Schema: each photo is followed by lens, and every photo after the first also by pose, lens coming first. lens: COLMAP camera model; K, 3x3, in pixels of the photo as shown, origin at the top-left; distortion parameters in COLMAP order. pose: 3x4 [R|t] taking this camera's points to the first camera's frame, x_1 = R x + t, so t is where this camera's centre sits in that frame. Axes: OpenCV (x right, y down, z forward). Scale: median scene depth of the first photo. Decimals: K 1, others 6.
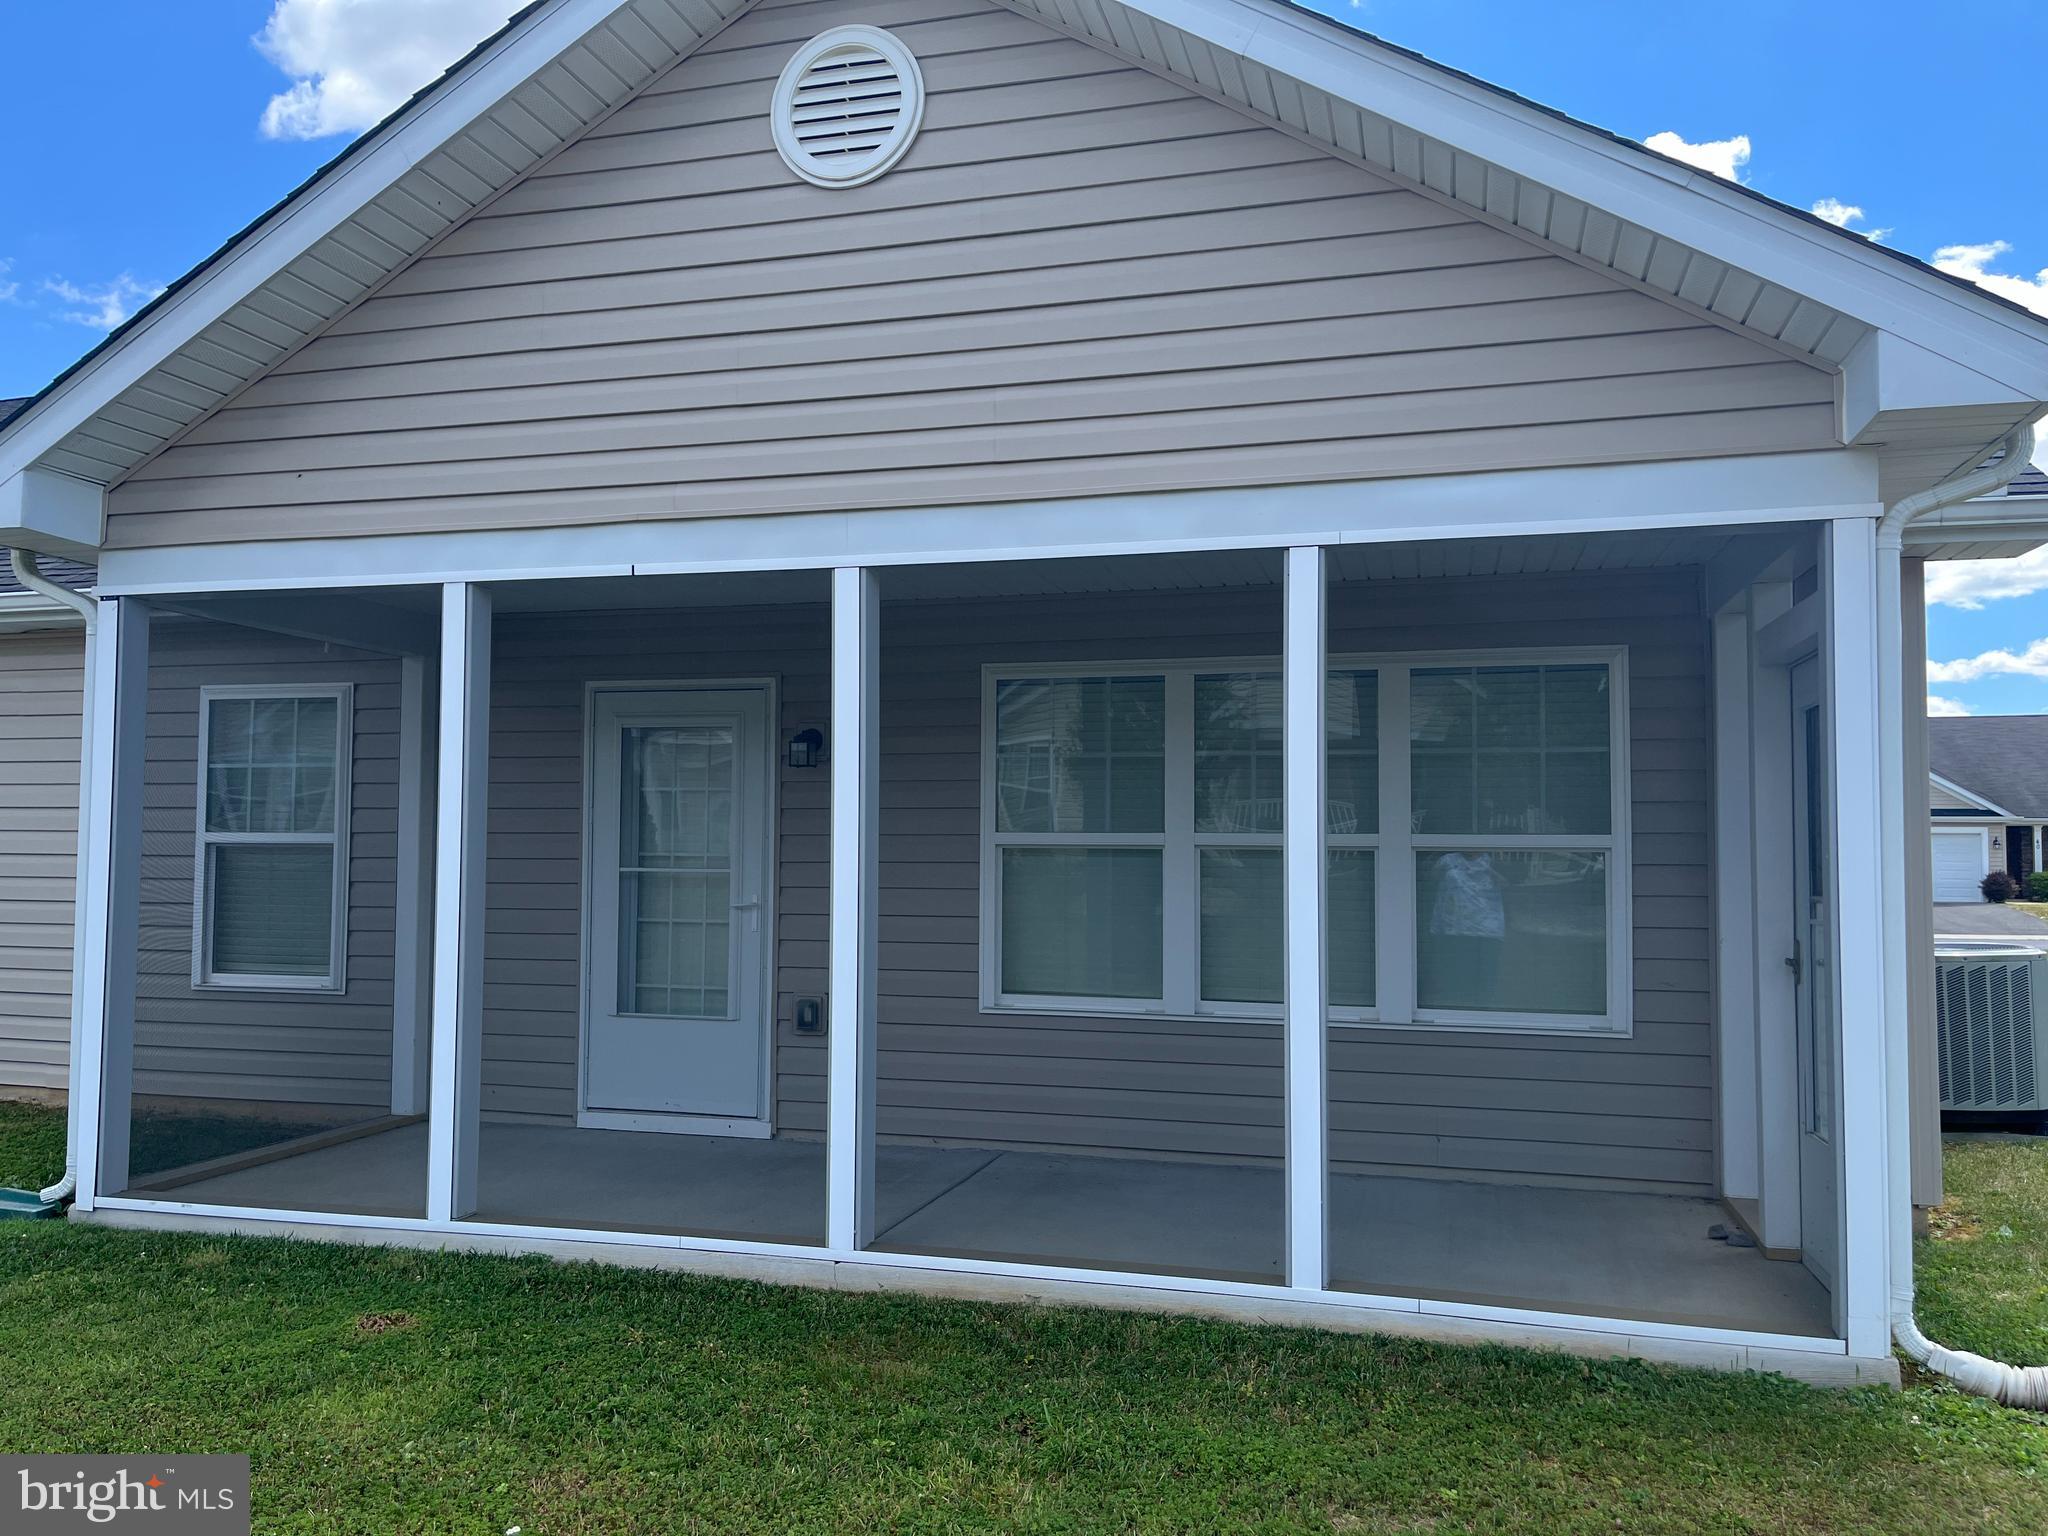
lens RADIAL K [[1553.6, 0, 1027.1], [0, 1553.6, 780.6], [0, 0, 1]] dist [0.096048, -0.117524]
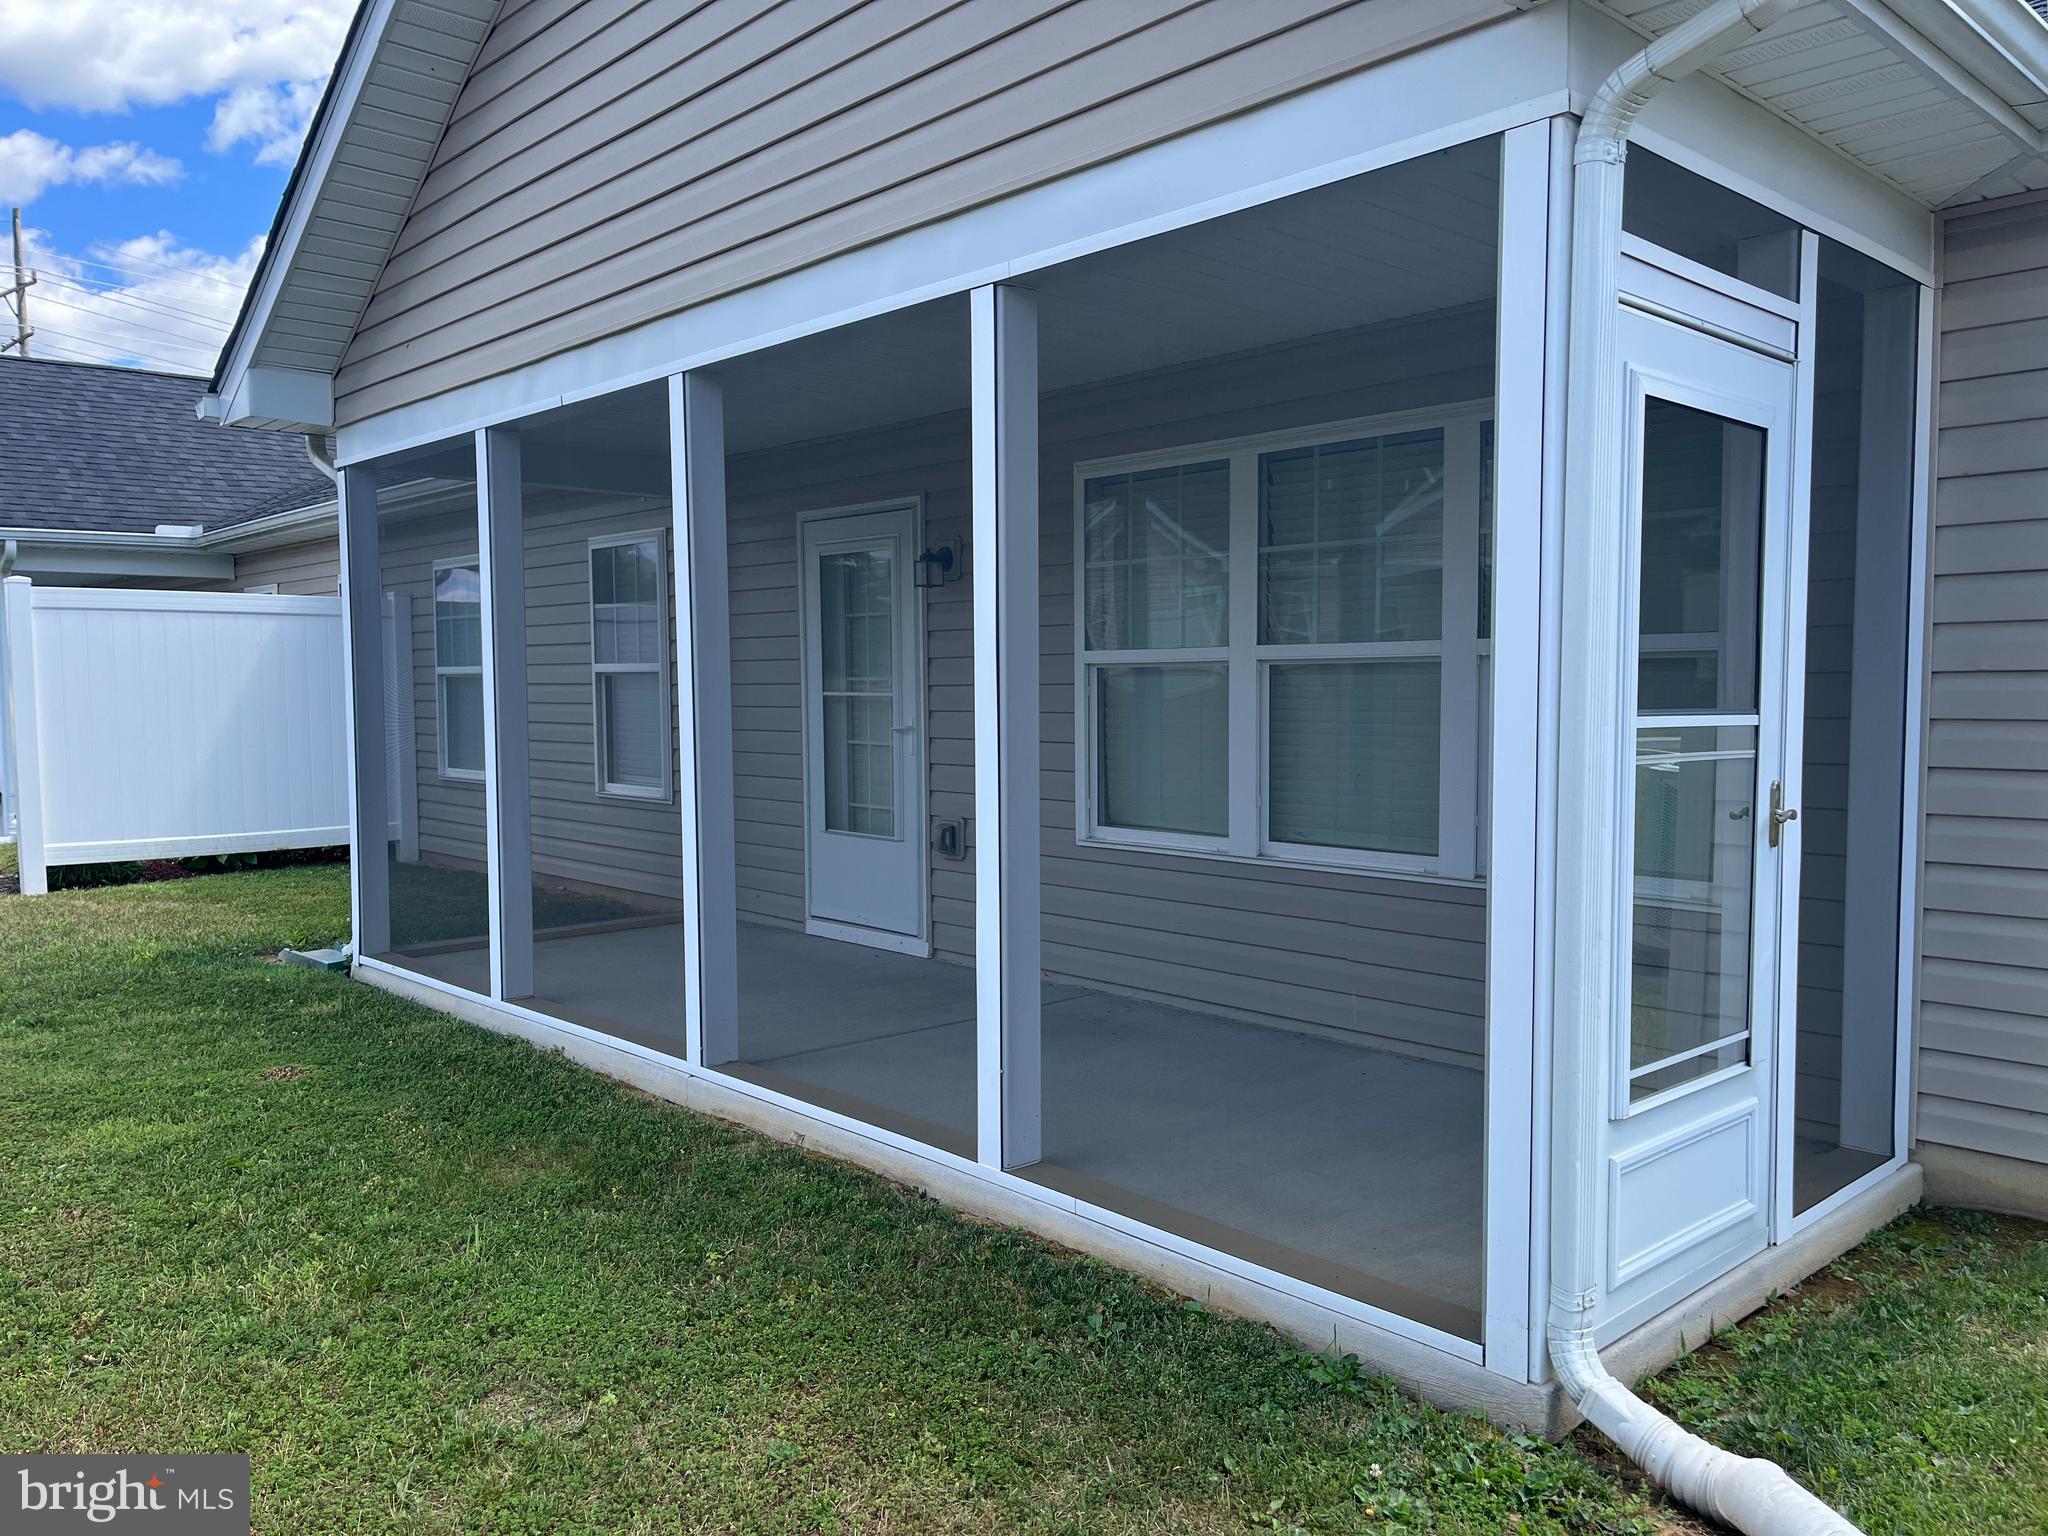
lens RADIAL K [[1548.1, 0, 1034.1], [0, 1548.1, 776.2], [0, 0, 1]] dist [0.084597, -0.119528]
pose [[0.853002, 0.020666, -0.521498, 0.414014], [0.034838, 0.994733, 0.096403, 0.017470], [0.520743, -0.100399, 0.847789, 0.197843]]
